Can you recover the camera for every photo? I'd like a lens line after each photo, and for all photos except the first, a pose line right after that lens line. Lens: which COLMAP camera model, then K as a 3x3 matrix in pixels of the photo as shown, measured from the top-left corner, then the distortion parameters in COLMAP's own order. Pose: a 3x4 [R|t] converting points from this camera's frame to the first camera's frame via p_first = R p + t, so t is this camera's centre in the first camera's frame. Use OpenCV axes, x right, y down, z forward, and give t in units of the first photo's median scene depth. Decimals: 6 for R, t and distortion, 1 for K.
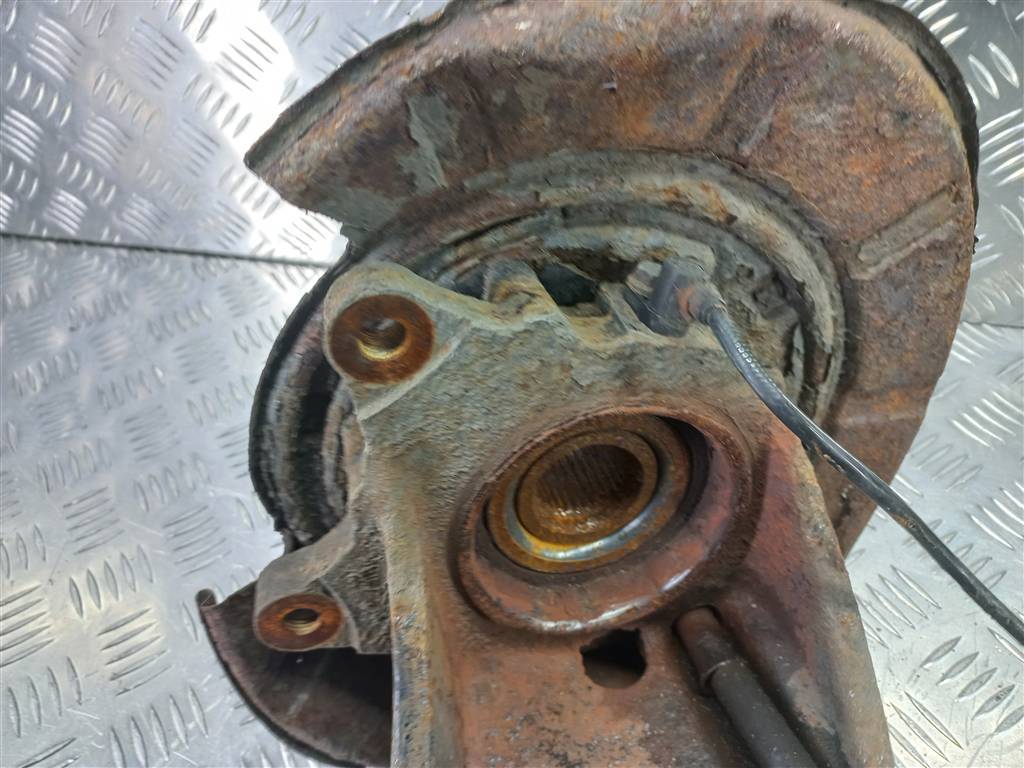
lens RADIAL K [[736.9, 0, 514.5], [0, 736.9, 372.4], [0, 0, 1]] dist [0.033275, -0.009580]
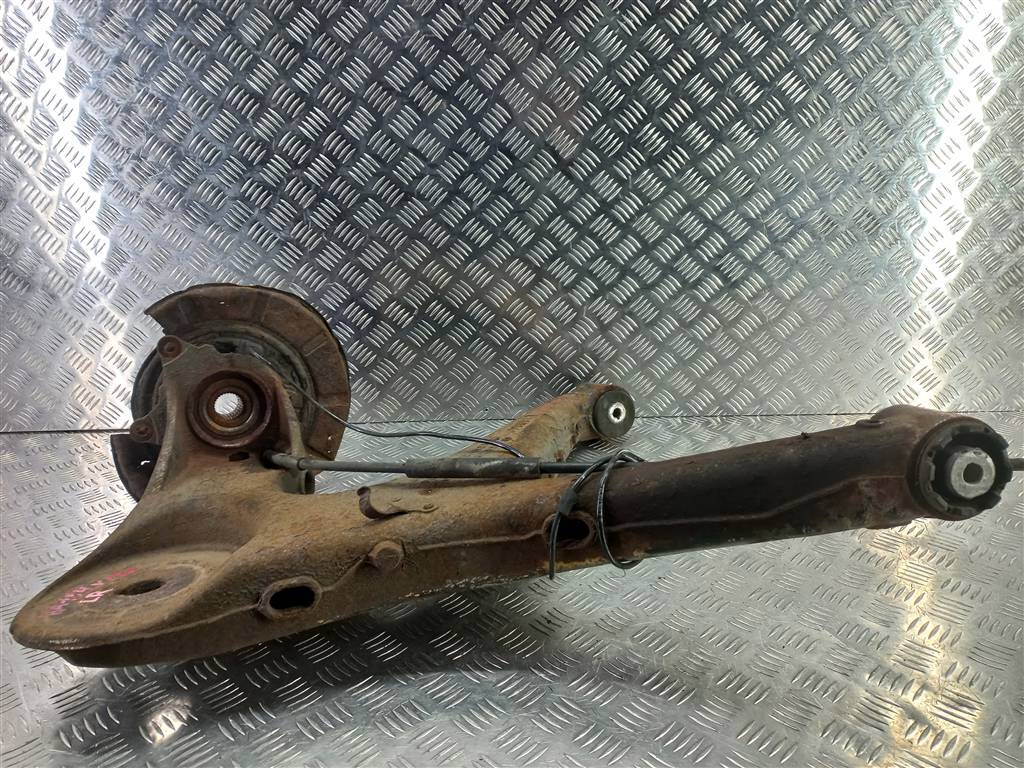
lens RADIAL K [[736.9, 0, 514.5], [0, 736.9, 372.4], [0, 0, 1]] dist [0.033275, -0.009580]
pose [[0.978567, -0.034273, 0.203055, 0.835532], [0.129225, 0.869936, -0.475933, 2.180007], [-0.160333, 0.491973, 0.855720, -2.773682]]
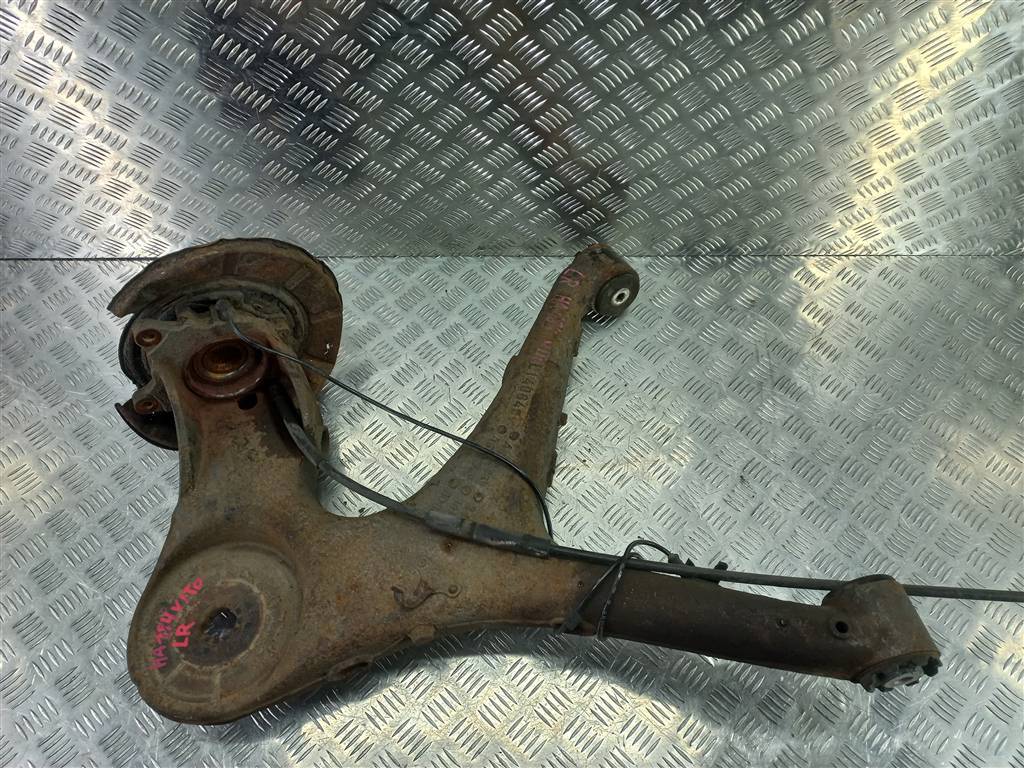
lens RADIAL K [[736.9, 0, 514.5], [0, 736.9, 372.4], [0, 0, 1]] dist [0.033275, -0.009580]
pose [[0.971588, -0.165075, 0.169606, 0.941033], [0.116727, 0.957611, 0.263355, -0.618449], [-0.205890, -0.236075, 0.949672, -3.018307]]
